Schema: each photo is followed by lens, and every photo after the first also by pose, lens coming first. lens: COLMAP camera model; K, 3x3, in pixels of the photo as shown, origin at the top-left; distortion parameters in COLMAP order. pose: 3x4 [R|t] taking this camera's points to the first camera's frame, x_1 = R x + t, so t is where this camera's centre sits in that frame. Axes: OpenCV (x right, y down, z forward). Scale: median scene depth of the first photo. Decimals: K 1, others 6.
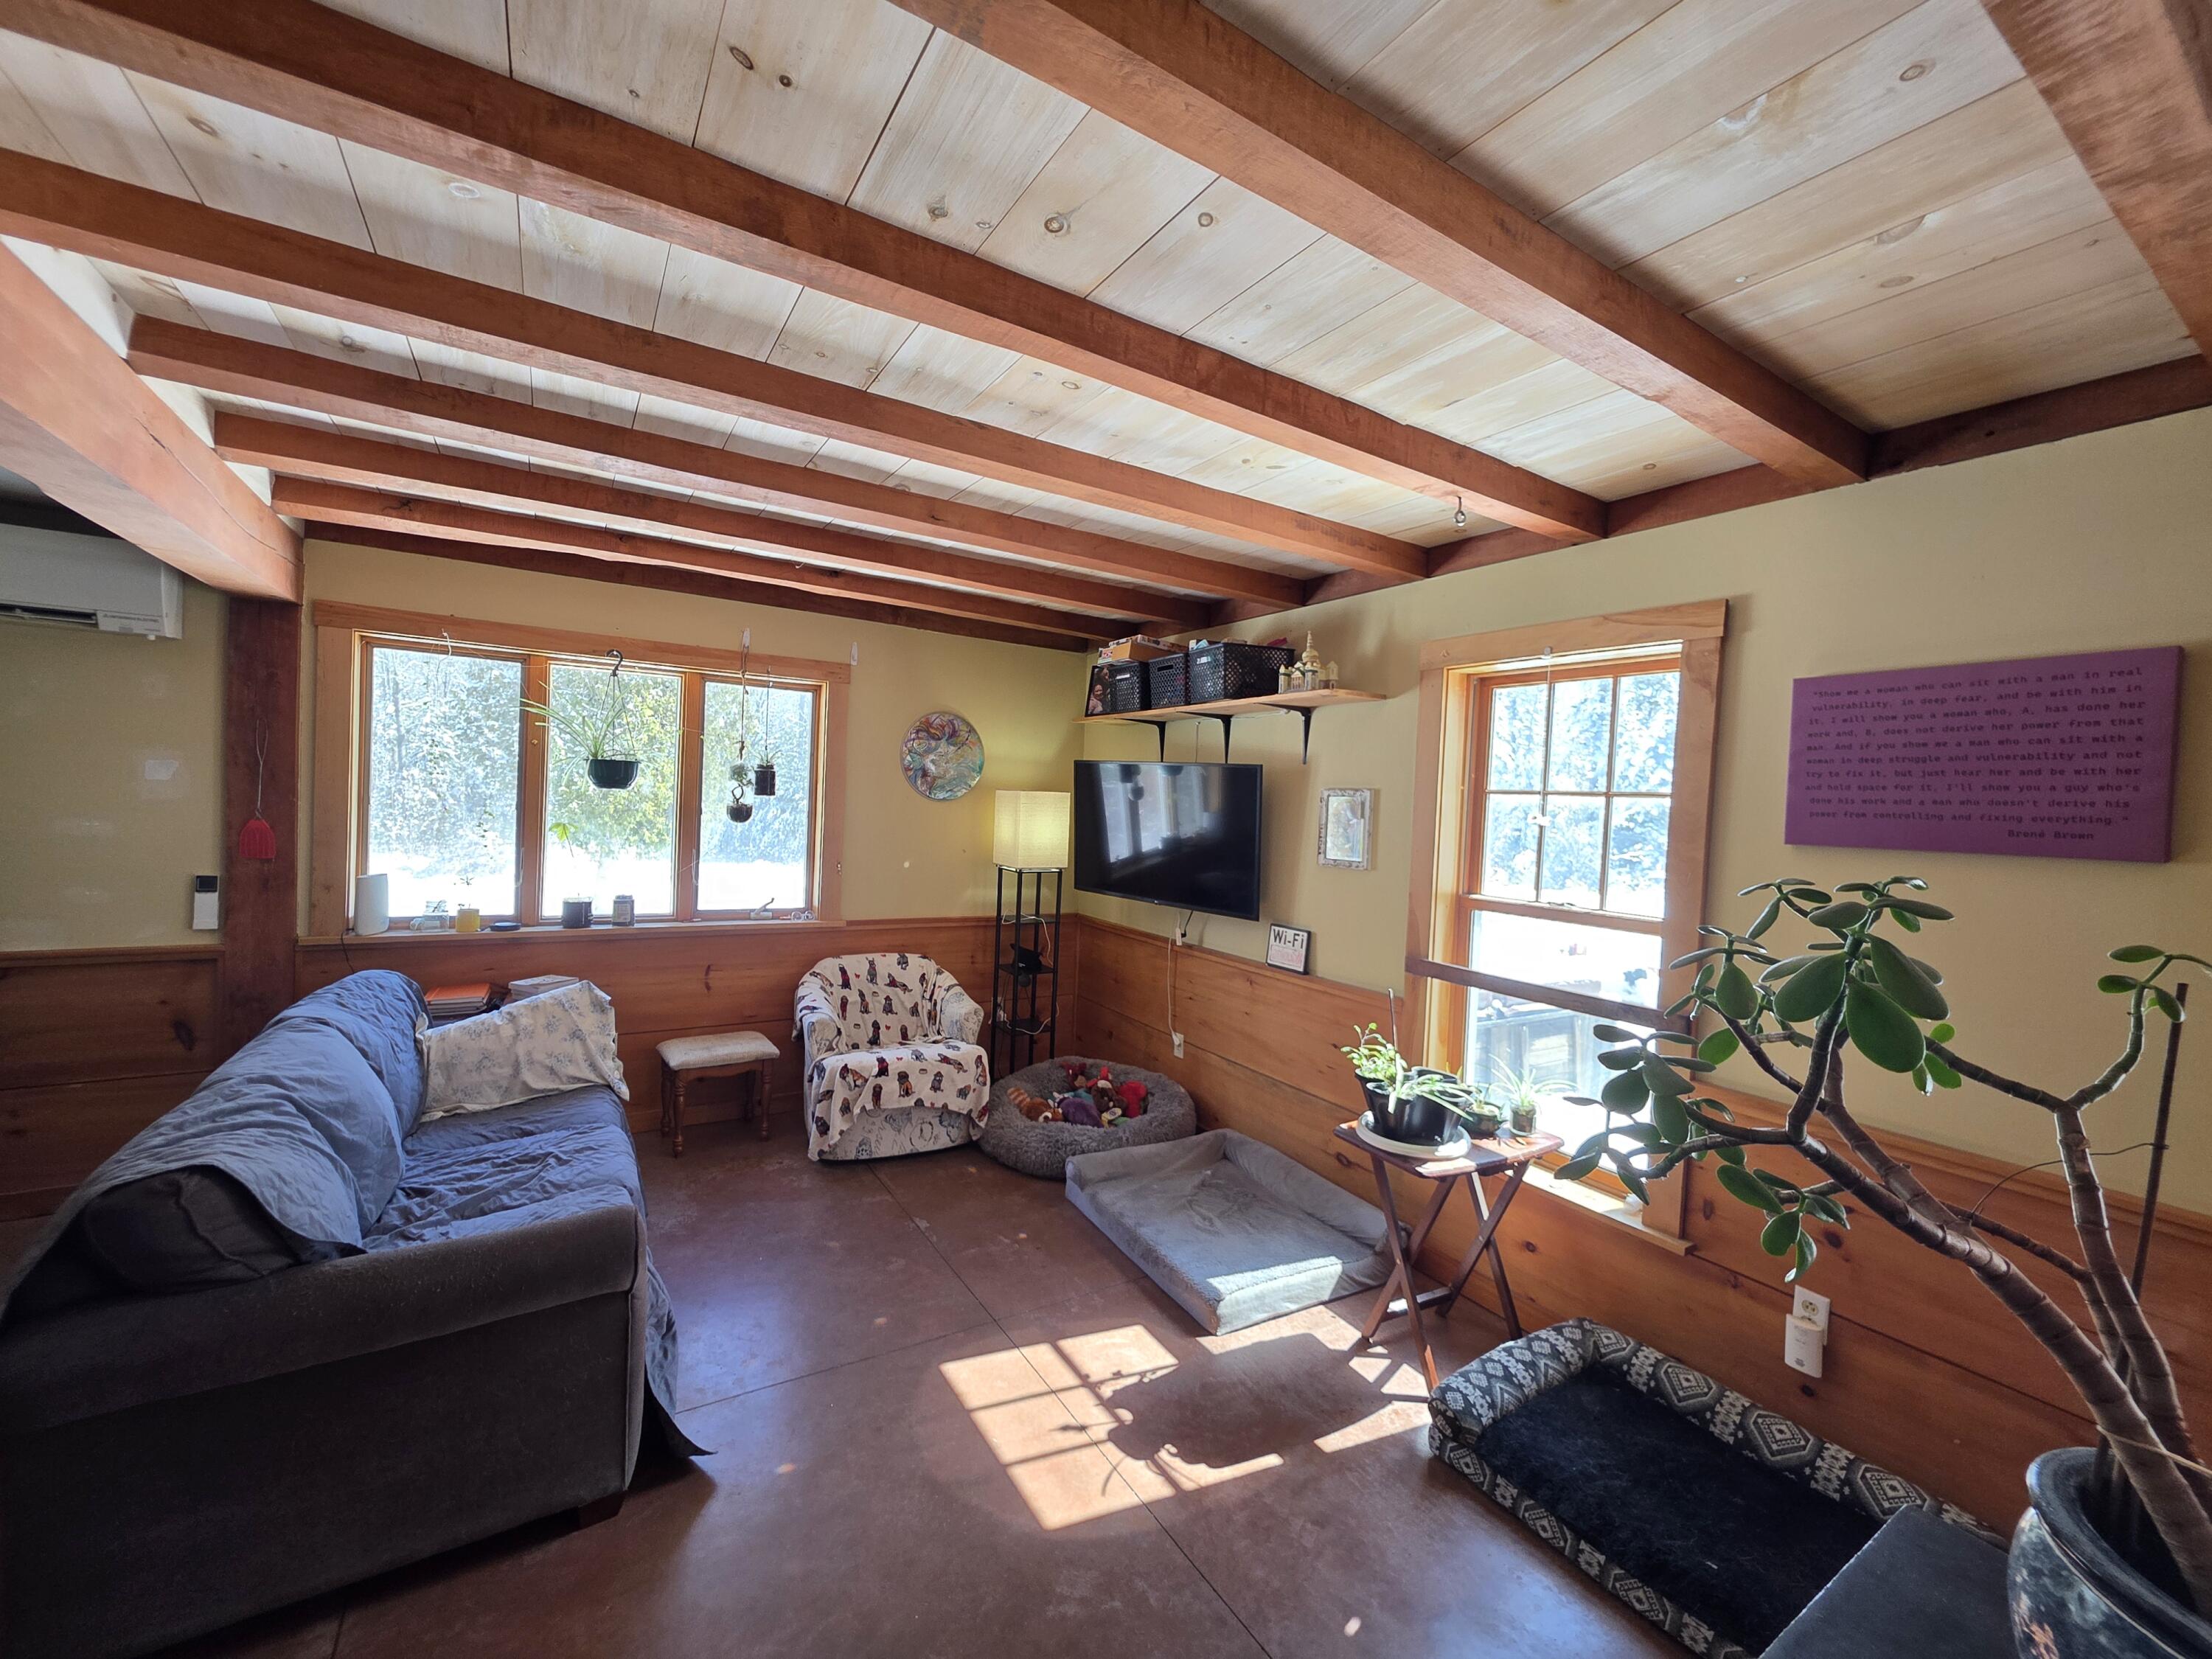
lens RADIAL K [[890.2, 0, 1108.9], [0, 890.2, 828.2], [0, 0, 1]] dist [0.003010, -0.000802]
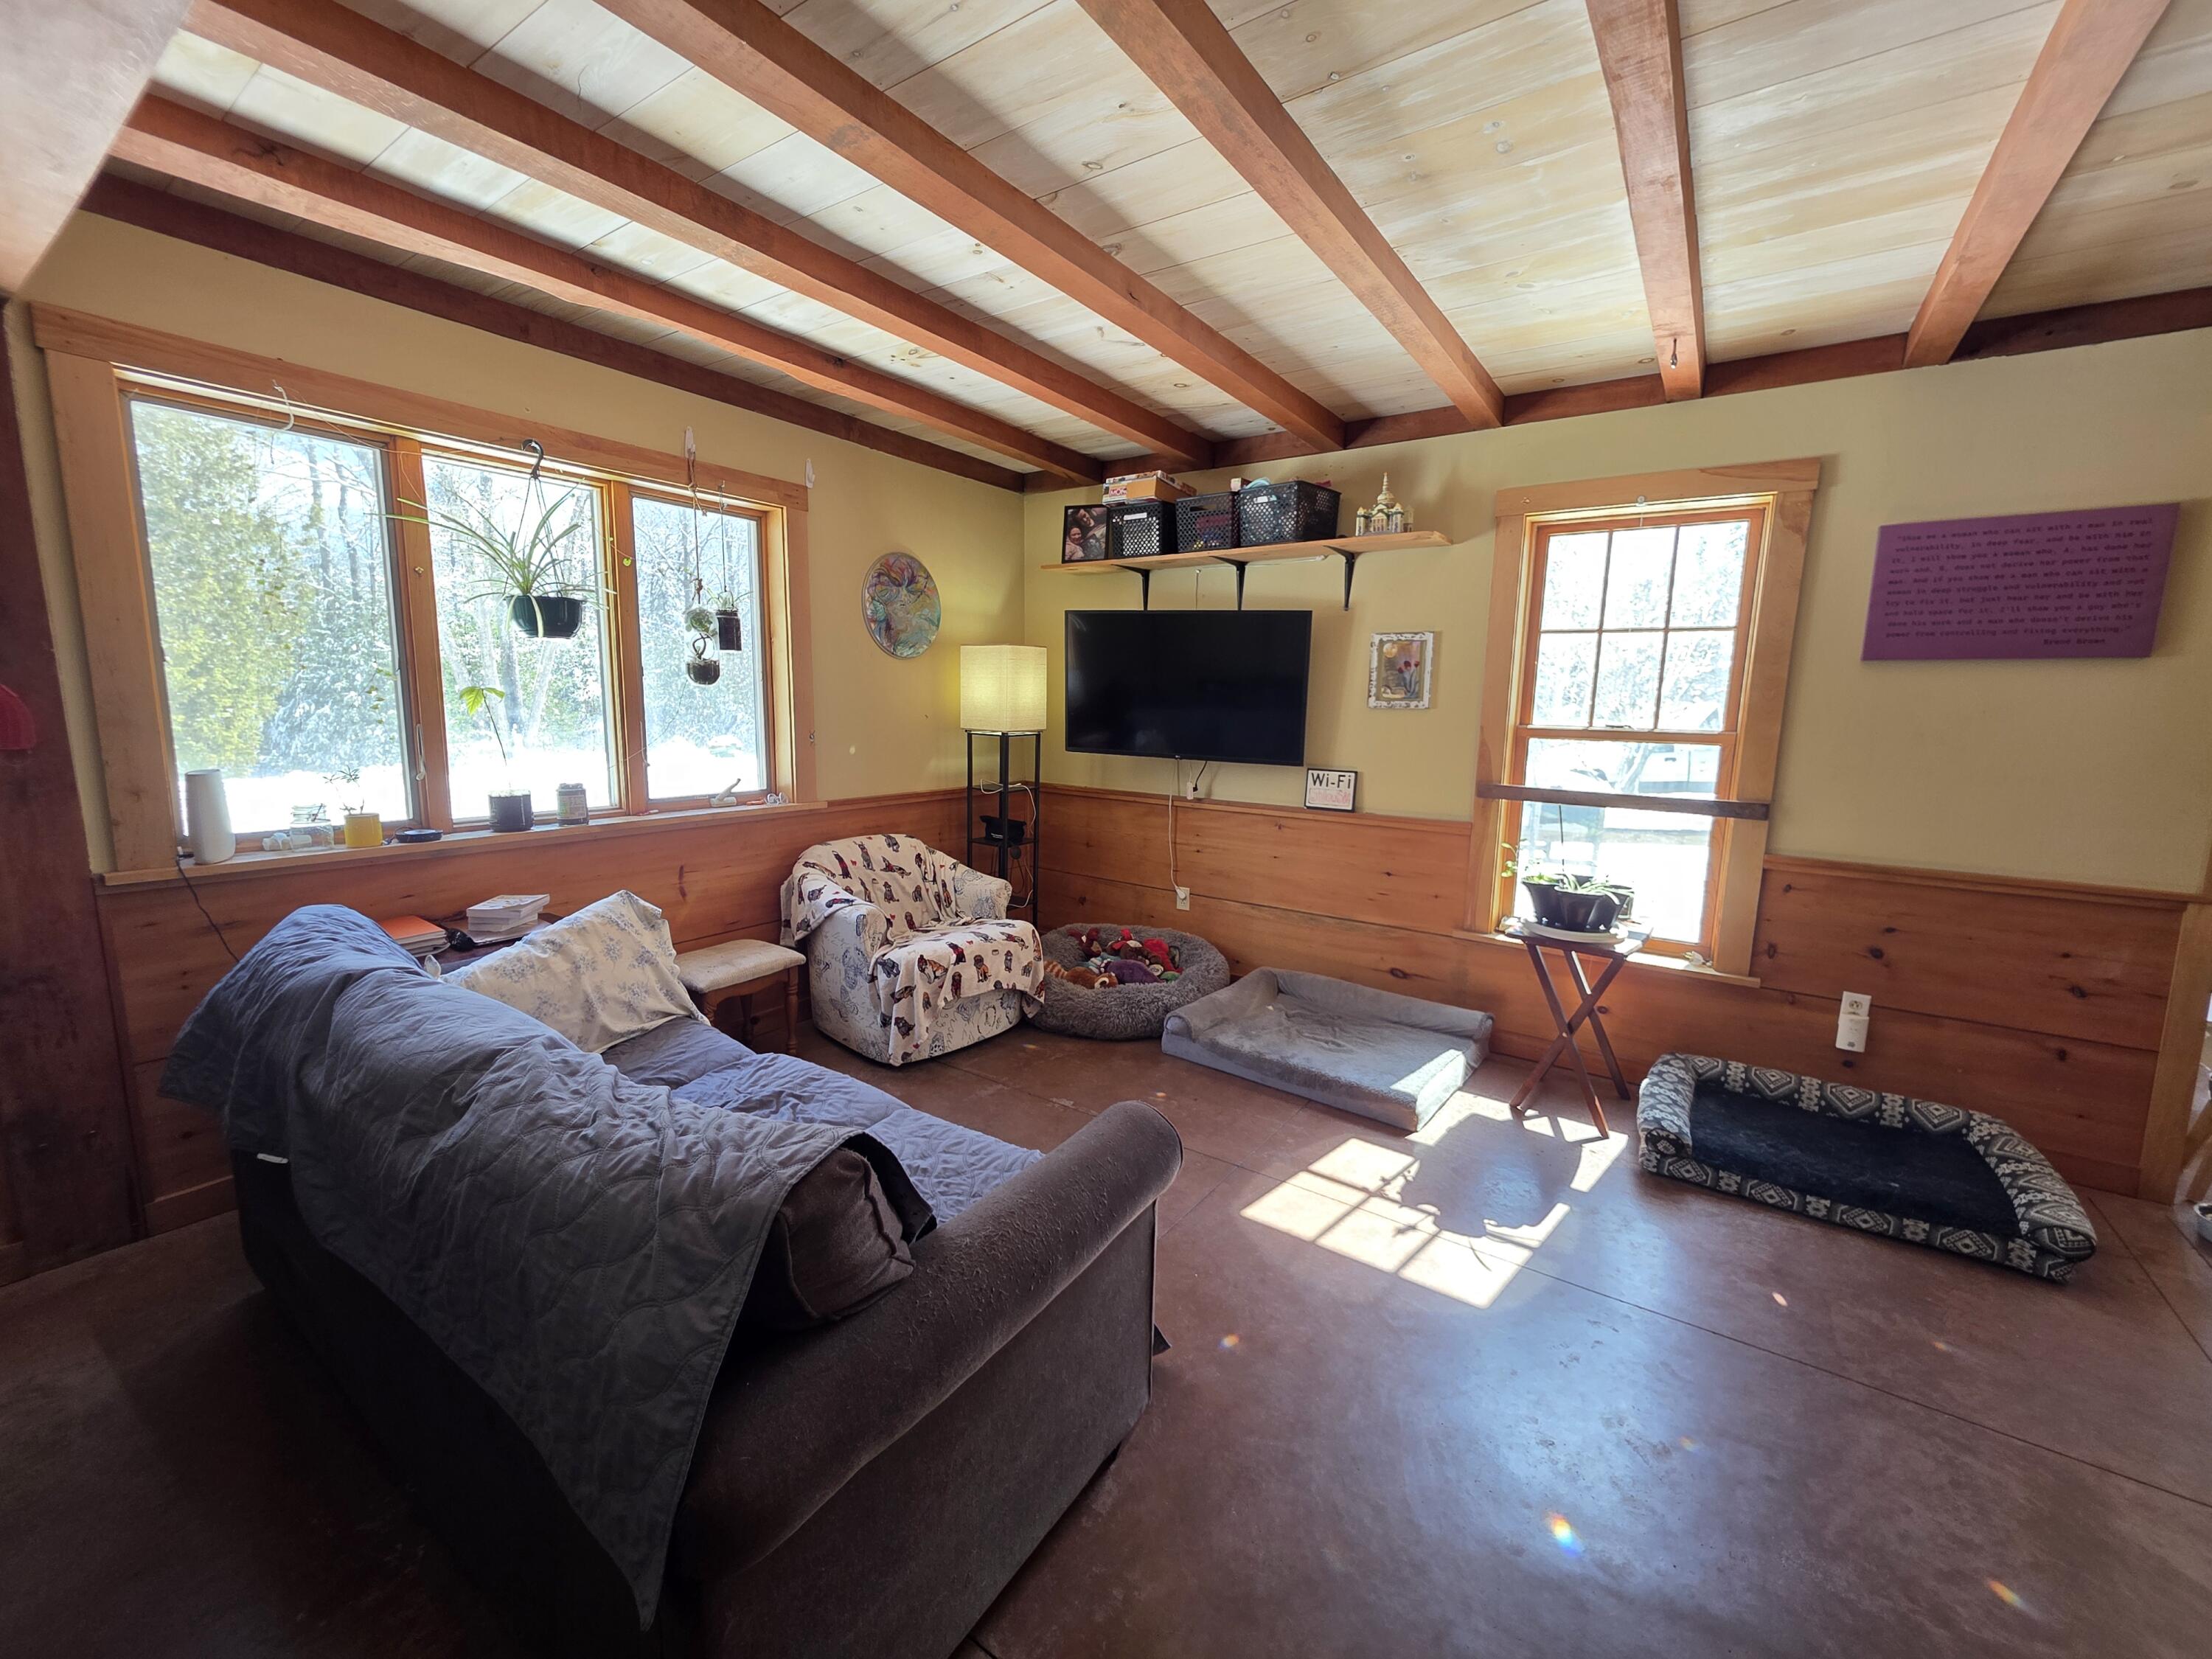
lens RADIAL K [[890.2, 0, 1105.5], [0, 890.2, 829.8], [0, 0, 1]] dist [0.003010, -0.000802]
pose [[0.919872, -0.086005, 0.382673, -0.499725], [0.034370, 0.989585, 0.139788, 0.028350], [-0.390710, -0.115434, 0.913247, 0.154505]]
